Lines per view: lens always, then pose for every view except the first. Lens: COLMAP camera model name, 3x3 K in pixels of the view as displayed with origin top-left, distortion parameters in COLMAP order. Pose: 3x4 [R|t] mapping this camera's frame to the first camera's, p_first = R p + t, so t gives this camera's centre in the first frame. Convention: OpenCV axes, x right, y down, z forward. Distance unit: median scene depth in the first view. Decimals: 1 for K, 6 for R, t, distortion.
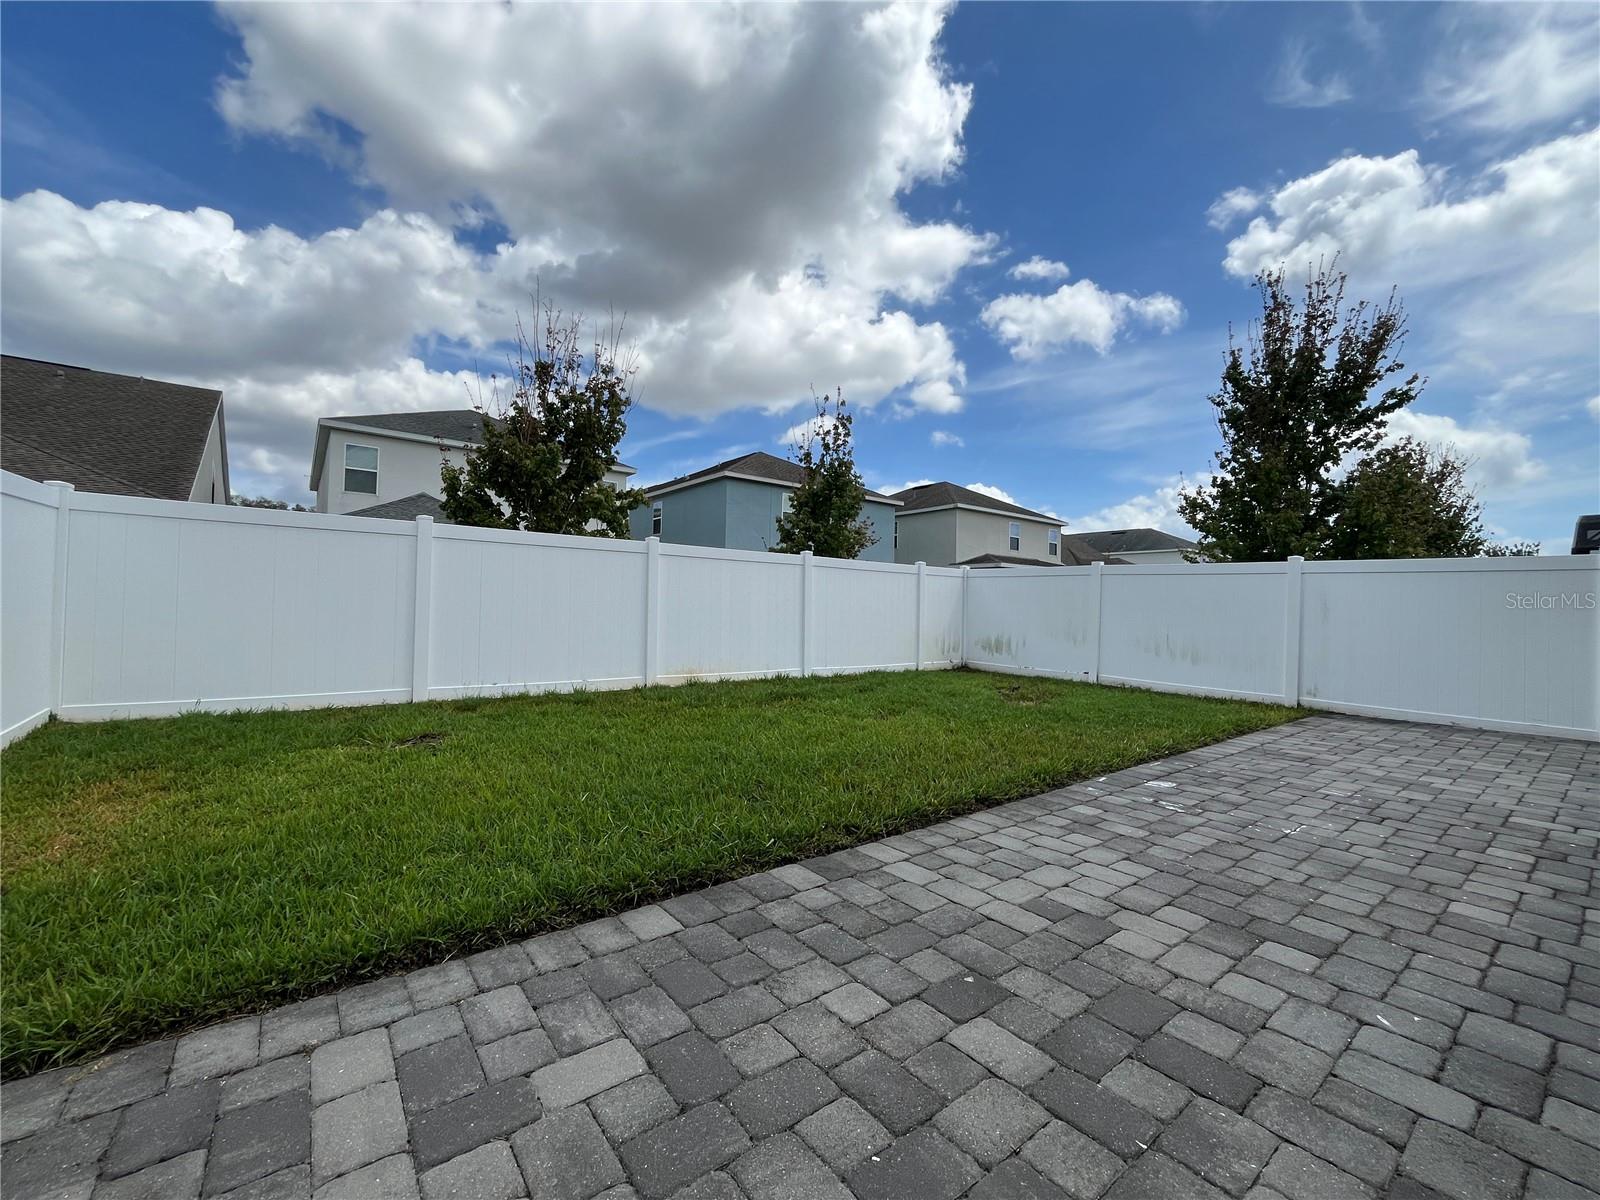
lens RADIAL K [[648.8, 0, 799.6], [0, 648.8, 604.4], [0, 0, 1]] dist [-0.000759, -0.001253]
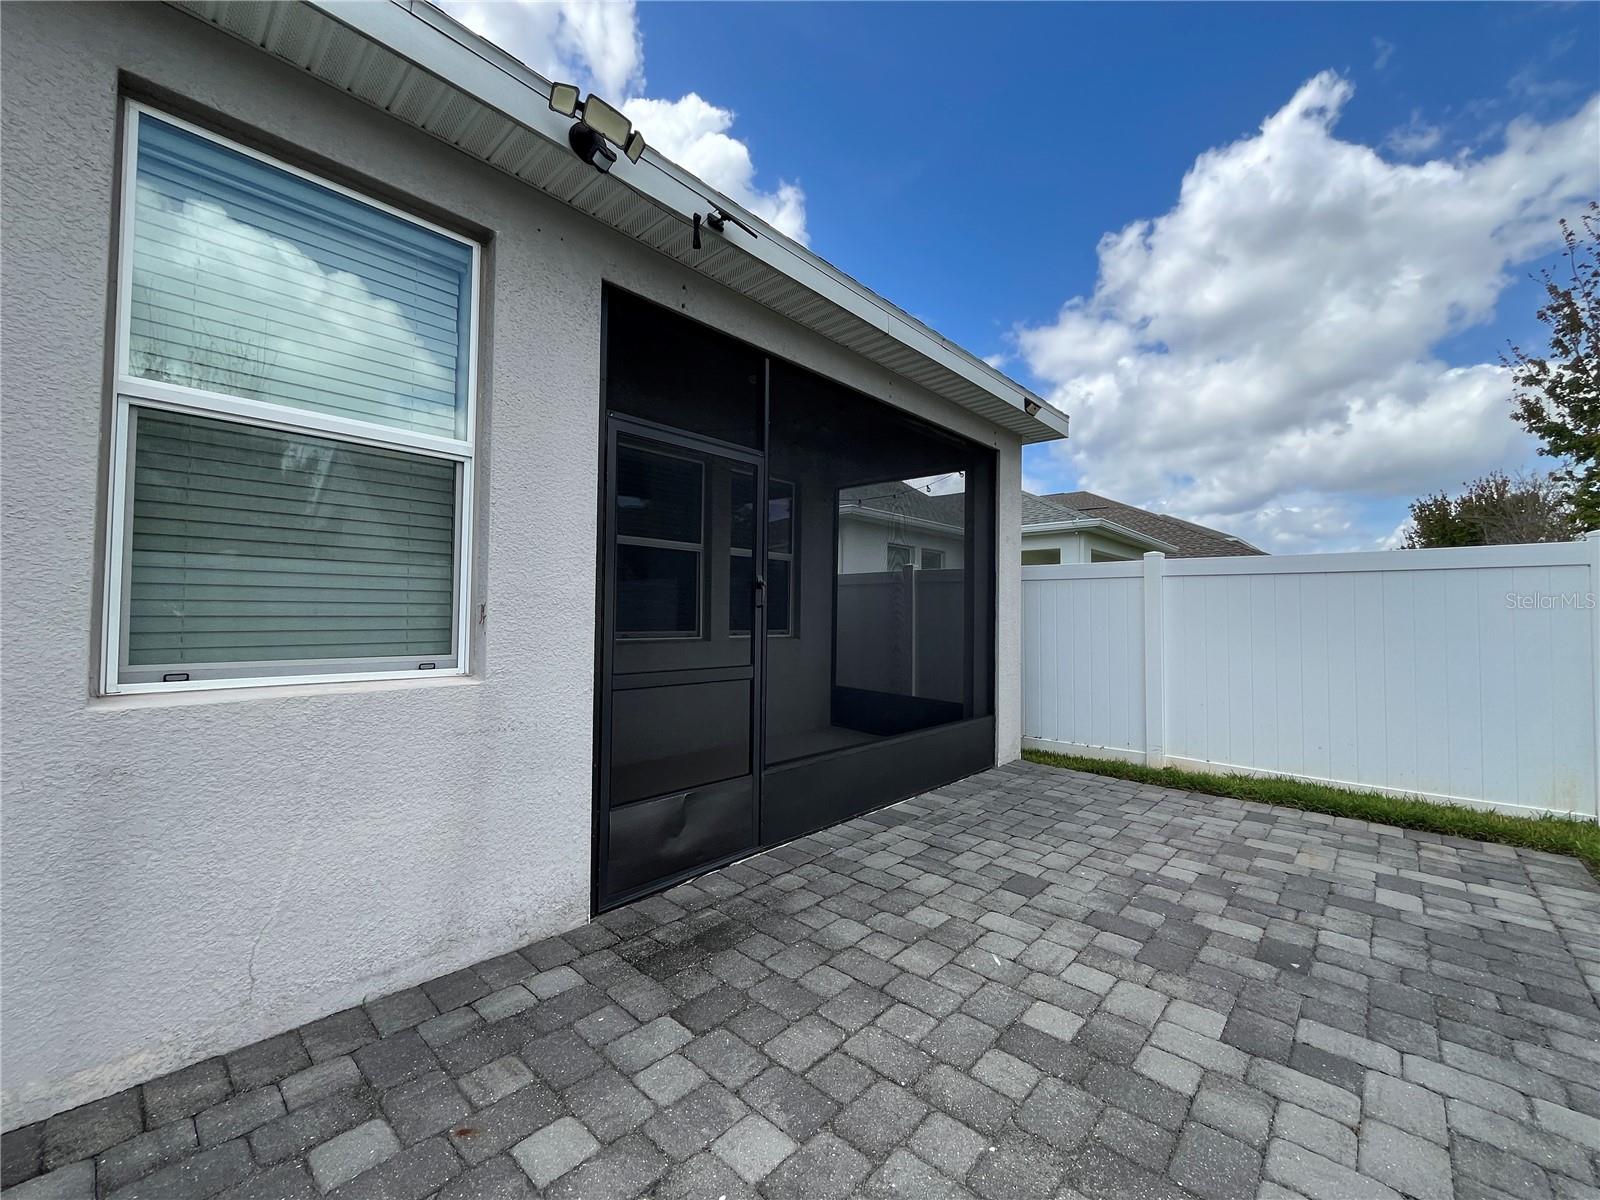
lens RADIAL K [[648.8, 0, 794.3], [0, 648.8, 598.8], [0, 0, 1]] dist [-0.000759, -0.001253]
pose [[-0.984700, -0.037716, -0.170130, 1.369587], [-0.032552, 0.998924, -0.033044, -0.042386], [0.171193, -0.027000, -0.984867, 1.974674]]
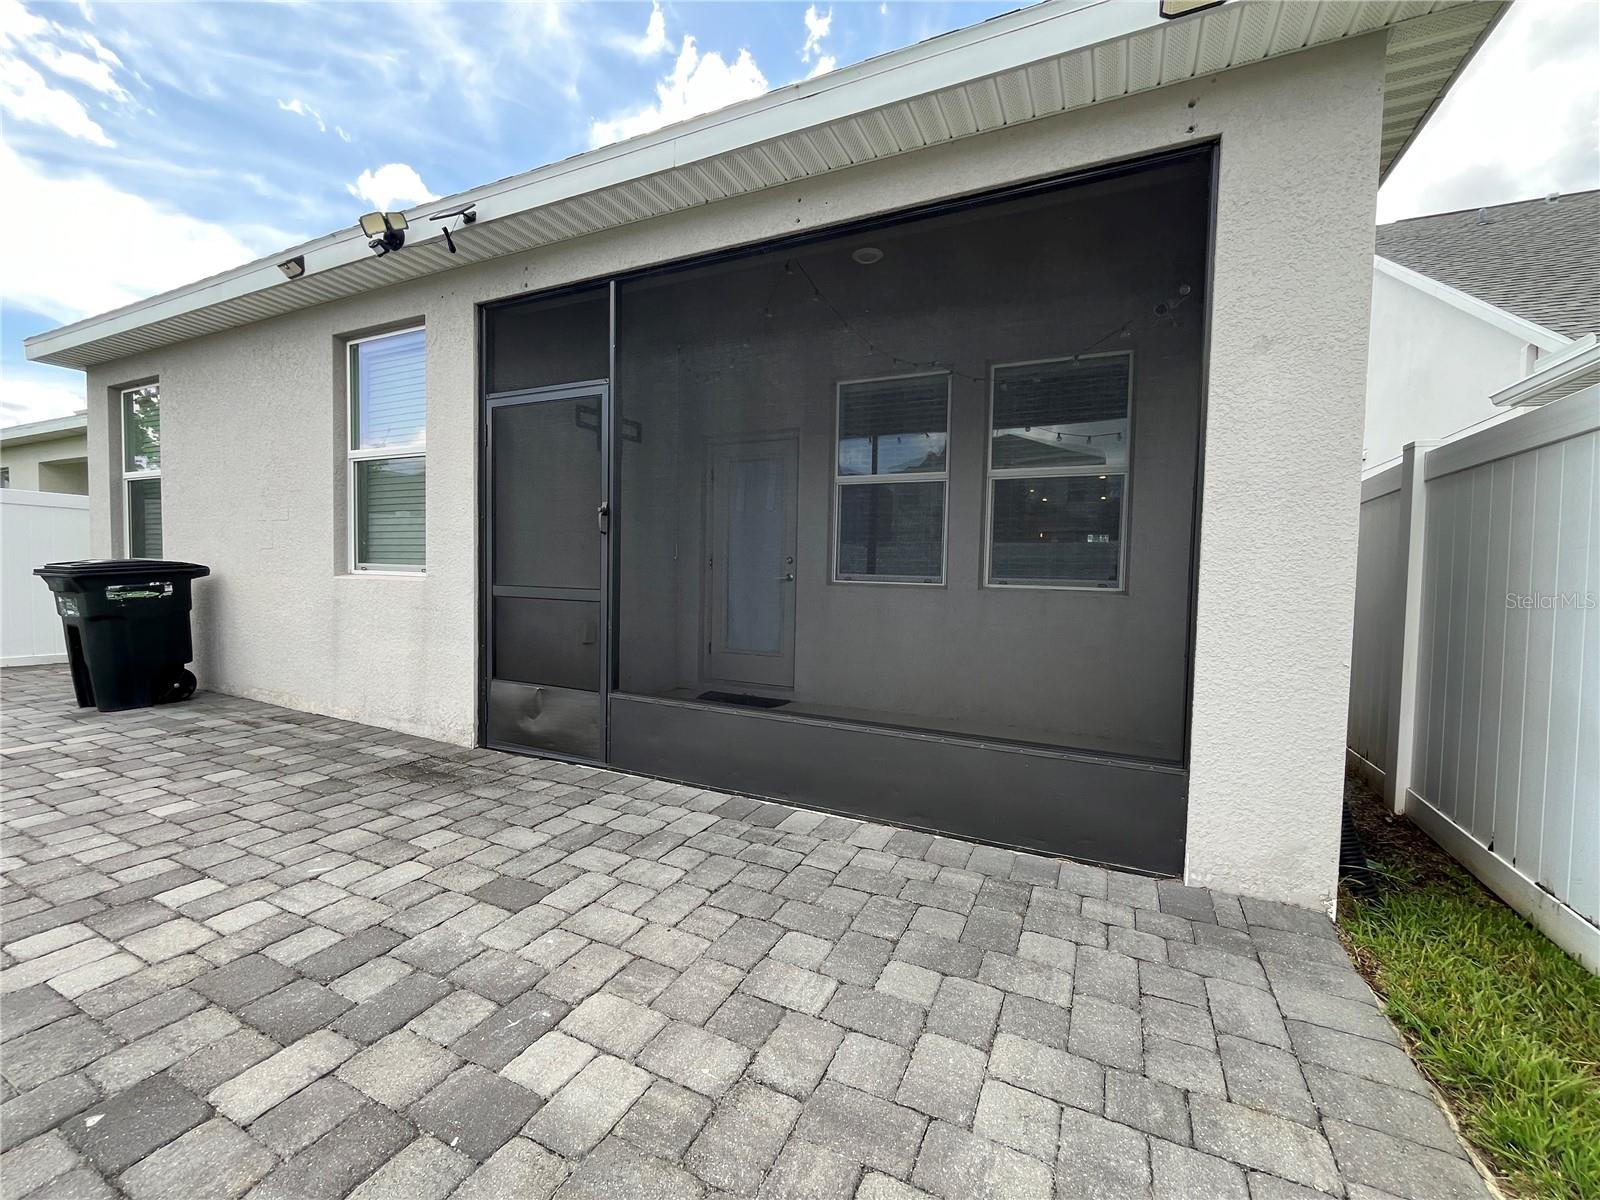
lens RADIAL K [[648.8, 0, 800.3], [0, 648.8, 595.3], [0, 0, 1]] dist [-0.000759, -0.001253]
pose [[-0.454593, -0.064639, 0.888351, -0.591522], [-0.036995, 0.997873, 0.053677, -0.018984], [-0.889931, -0.008463, -0.456017, 0.633368]]
